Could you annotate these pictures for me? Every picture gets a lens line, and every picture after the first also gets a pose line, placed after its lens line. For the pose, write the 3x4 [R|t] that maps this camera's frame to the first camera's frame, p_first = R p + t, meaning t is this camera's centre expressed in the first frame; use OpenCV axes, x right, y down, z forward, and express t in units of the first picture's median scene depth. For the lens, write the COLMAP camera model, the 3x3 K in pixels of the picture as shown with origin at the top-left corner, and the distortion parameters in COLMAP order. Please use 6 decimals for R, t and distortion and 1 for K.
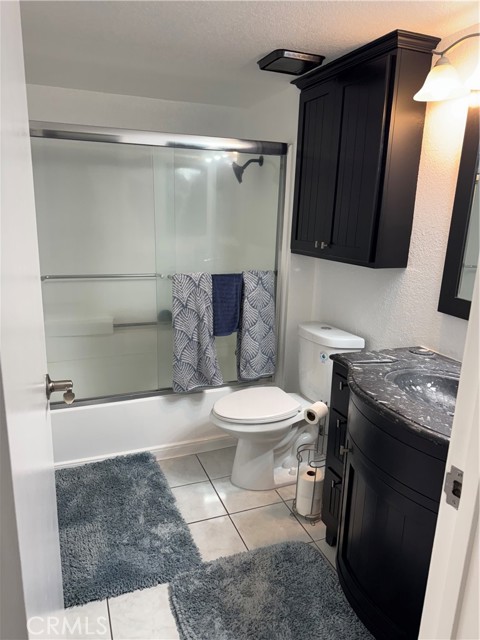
lens RADIAL K [[454.2, 0, 239.8], [0, 454.2, 320.4], [0, 0, 1]] dist [0.023544, -0.025431]
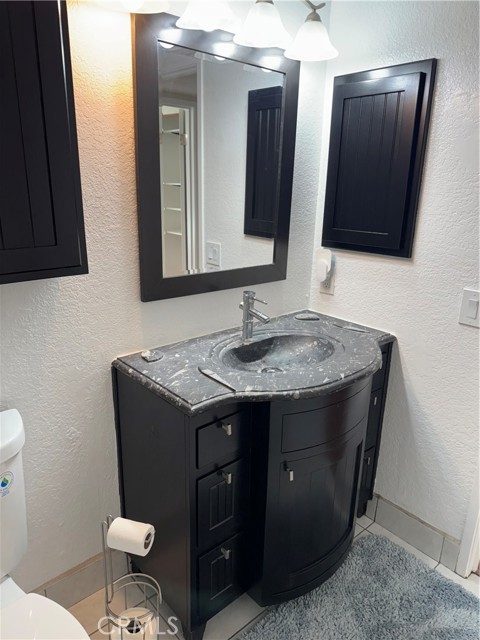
lens RADIAL K [[454.2, 0, 239.6], [0, 454.2, 320.4], [0, 0, 1]] dist [0.023544, -0.025431]
pose [[-0.328060, -0.302104, 0.895047, -0.374072], [0.202252, 0.903051, 0.378937, -0.284846], [-0.922752, 0.305339, -0.235154, 1.177294]]
